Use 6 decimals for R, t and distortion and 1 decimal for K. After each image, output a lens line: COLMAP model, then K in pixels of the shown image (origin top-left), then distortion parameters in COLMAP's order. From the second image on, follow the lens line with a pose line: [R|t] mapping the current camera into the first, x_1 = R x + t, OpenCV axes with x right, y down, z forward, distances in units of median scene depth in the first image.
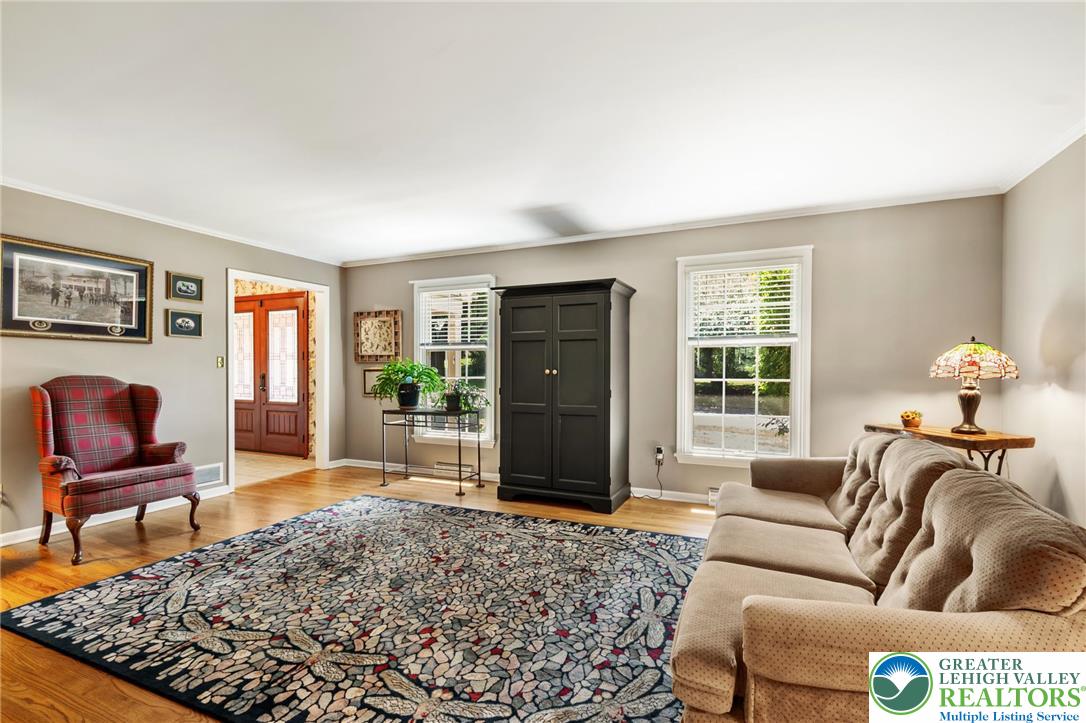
lens RADIAL K [[489.8, 0, 545.5], [0, 489.8, 363.5], [0, 0, 1]] dist [-0.001458, -0.000440]
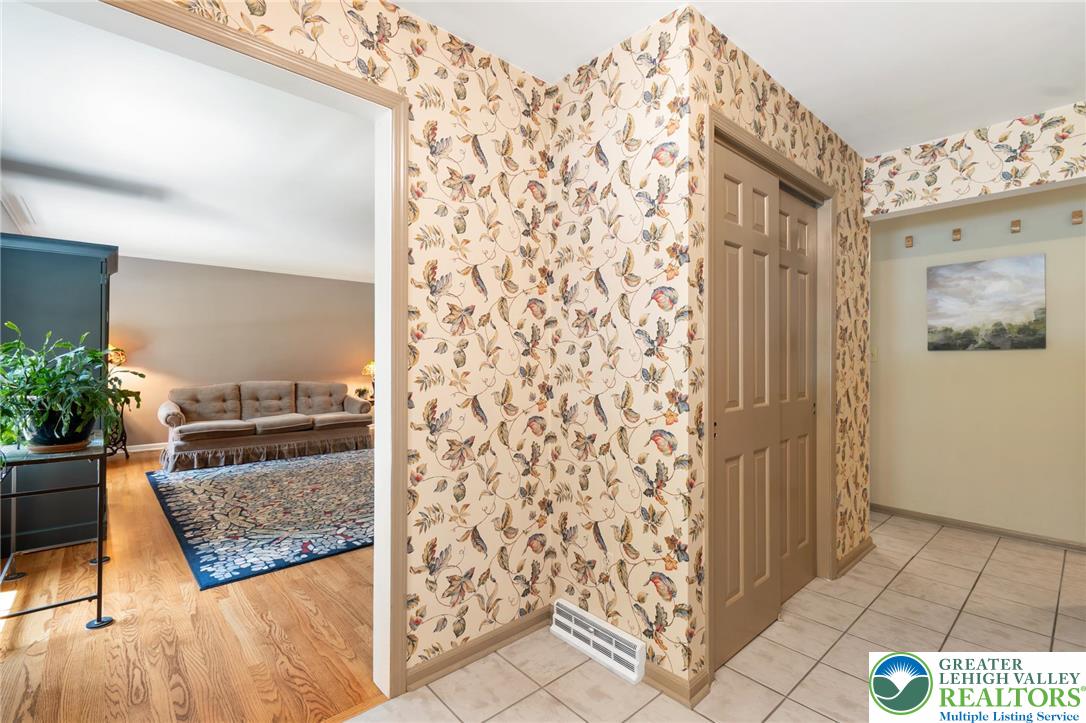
lens RADIAL K [[489.8, 0, 545.5], [0, 489.8, 363.5], [0, 0, 1]] dist [-0.001458, -0.000440]
pose [[-0.911155, -0.004000, 0.412045, -1.058625], [-0.004197, 0.999991, 0.000426, 0.016486], [-0.412043, -0.001341, -0.911163, 1.499904]]
